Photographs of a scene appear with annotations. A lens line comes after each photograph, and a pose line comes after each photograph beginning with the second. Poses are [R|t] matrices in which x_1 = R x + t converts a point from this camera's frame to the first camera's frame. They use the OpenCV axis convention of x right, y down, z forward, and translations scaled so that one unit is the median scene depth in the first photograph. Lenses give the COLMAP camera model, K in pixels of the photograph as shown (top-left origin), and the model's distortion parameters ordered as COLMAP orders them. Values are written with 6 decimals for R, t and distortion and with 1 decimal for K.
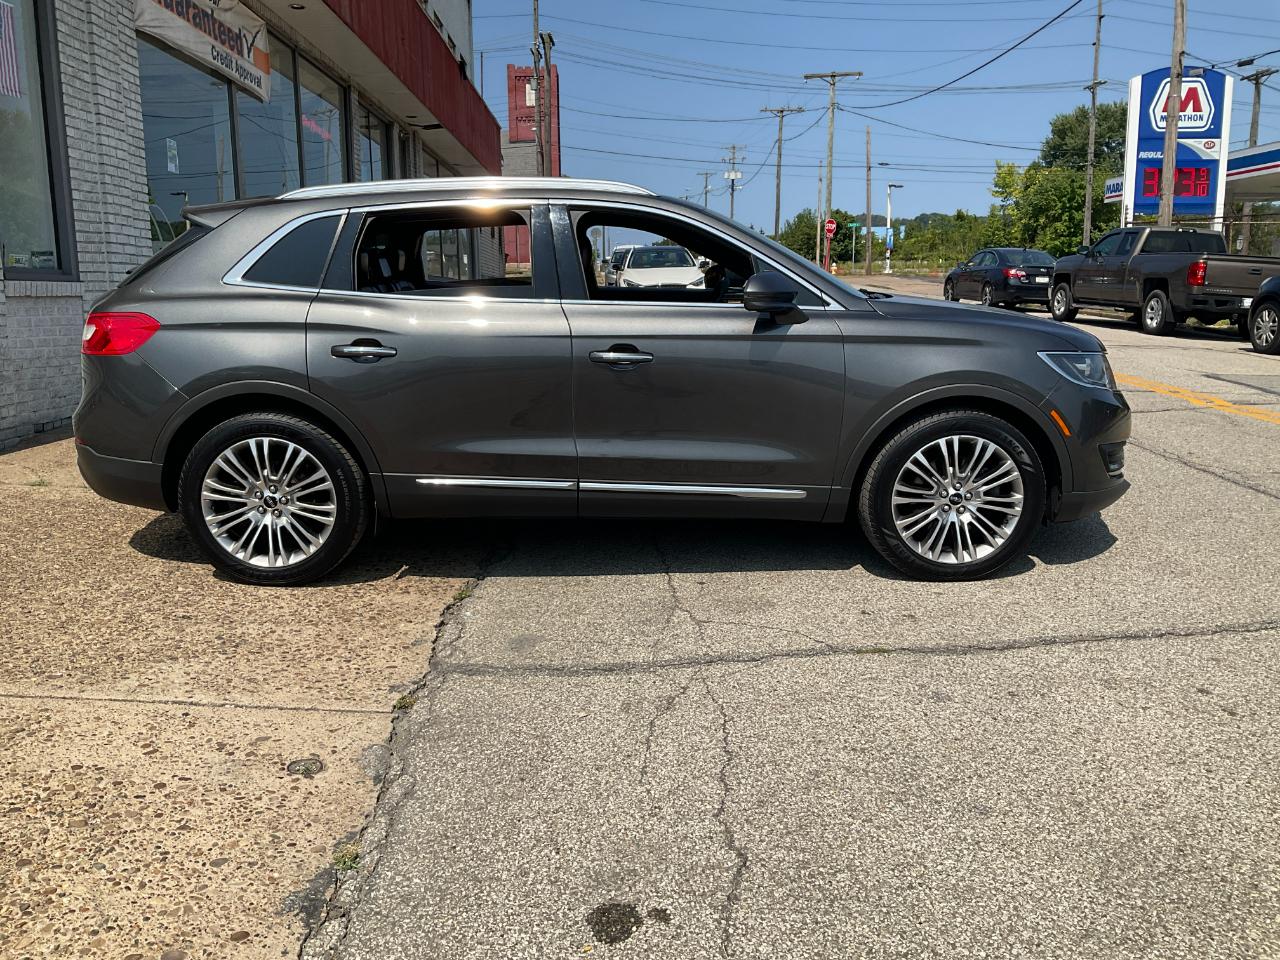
lens RADIAL K [[1071.5, 0, 633.4], [0, 1071.5, 480.7], [0, 0, 1]] dist [0.038701, -0.092836]
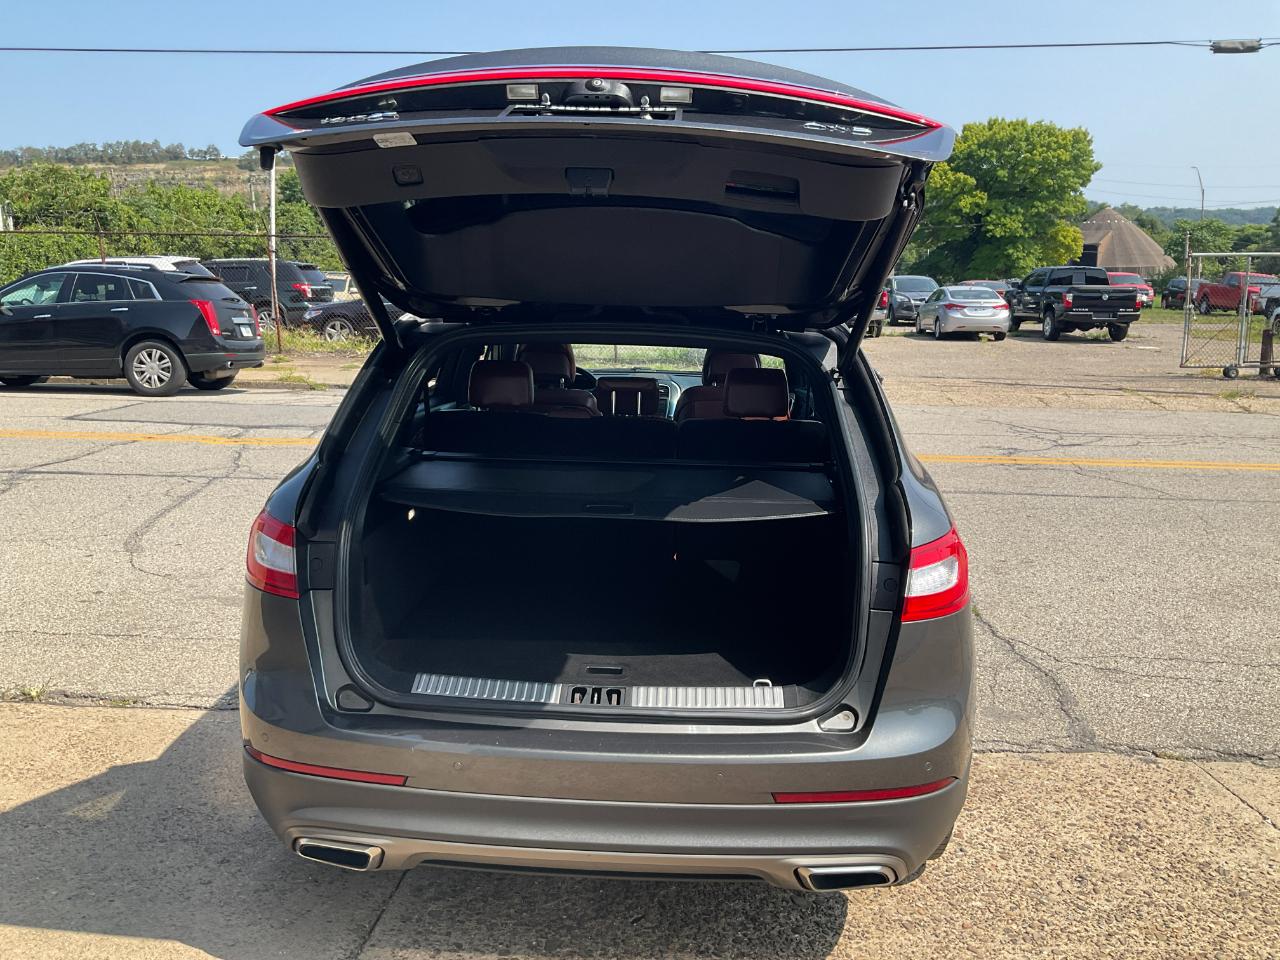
lens RADIAL K [[1071.5, 0, 633.5], [0, 1071.5, 481.2], [0, 0, 1]] dist [0.038701, -0.092836]
pose [[0.053920, -0.188327, 0.980625, -0.561372], [0.187724, 0.966455, 0.175284, -0.166341], [-0.980741, 0.174635, 0.087465, 0.600558]]
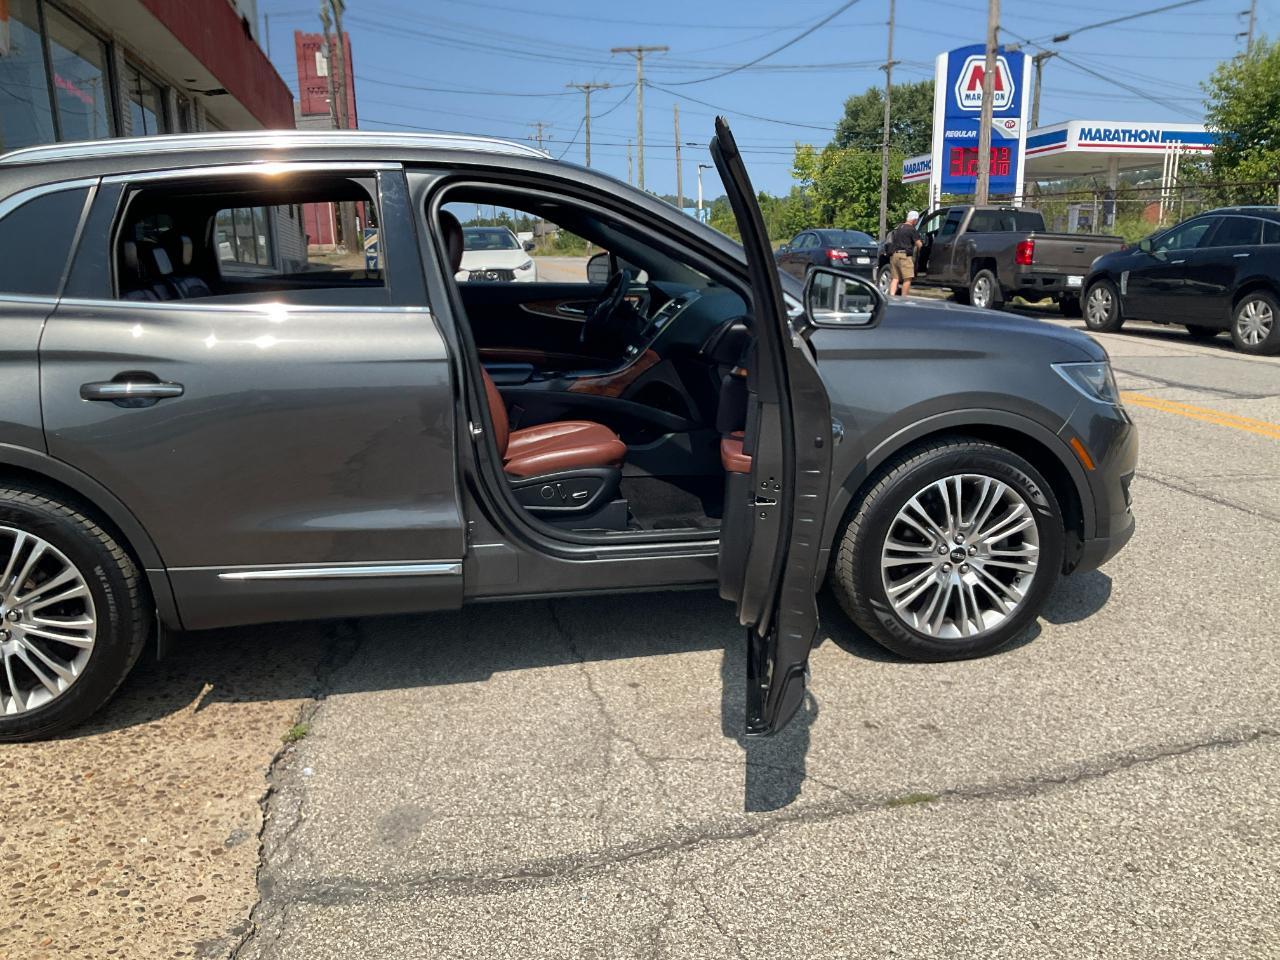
lens RADIAL K [[1071.5, 0, 641.2], [0, 1071.5, 498.8], [0, 0, 1]] dist [0.038701, -0.092836]
pose [[0.983681, -0.048014, 0.173395, -0.030113], [0.042276, 0.998434, 0.036638, -0.033845], [-0.174882, -0.028710, 0.984171, 0.154739]]
